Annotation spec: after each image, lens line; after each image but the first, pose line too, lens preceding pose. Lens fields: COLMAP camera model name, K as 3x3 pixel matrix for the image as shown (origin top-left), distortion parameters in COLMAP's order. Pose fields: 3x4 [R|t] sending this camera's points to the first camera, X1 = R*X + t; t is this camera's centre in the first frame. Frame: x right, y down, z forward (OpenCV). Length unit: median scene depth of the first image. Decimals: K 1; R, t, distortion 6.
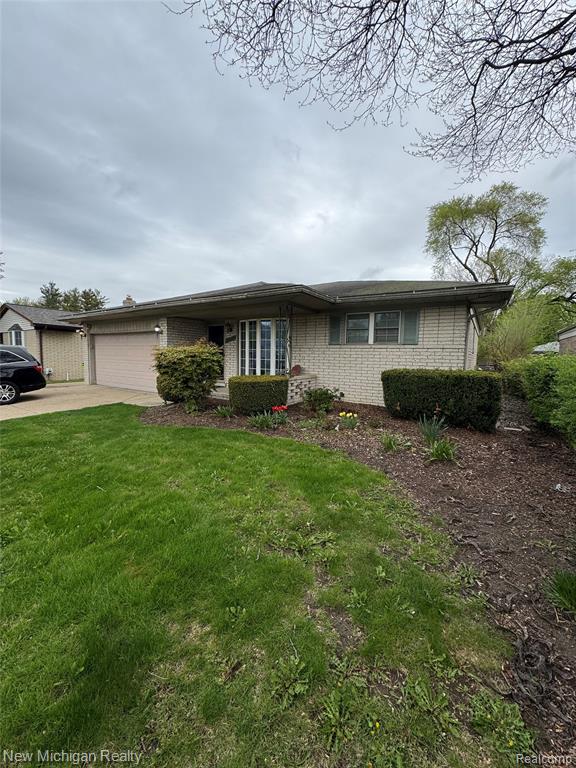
lens RADIAL K [[305.2, 0, 291.1], [0, 305.2, 383.7], [0, 0, 1]] dist [0.001341, 0.000103]
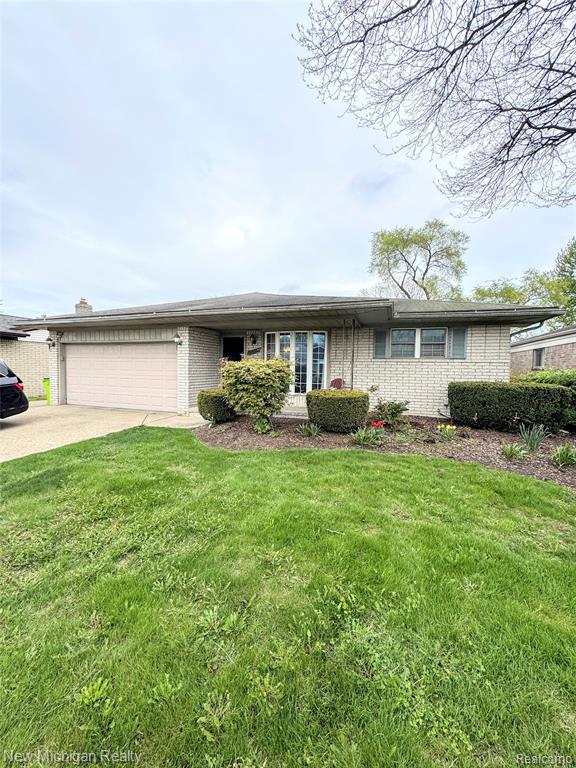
lens RADIAL K [[305.2, 0, 287.7], [0, 305.2, 384.1], [0, 0, 1]] dist [0.001341, 0.000103]
pose [[0.967348, -0.016836, 0.252893, -0.352110], [0.025433, 0.999203, -0.030767, -0.015085], [-0.252173, 0.036195, 0.967005, 0.075939]]
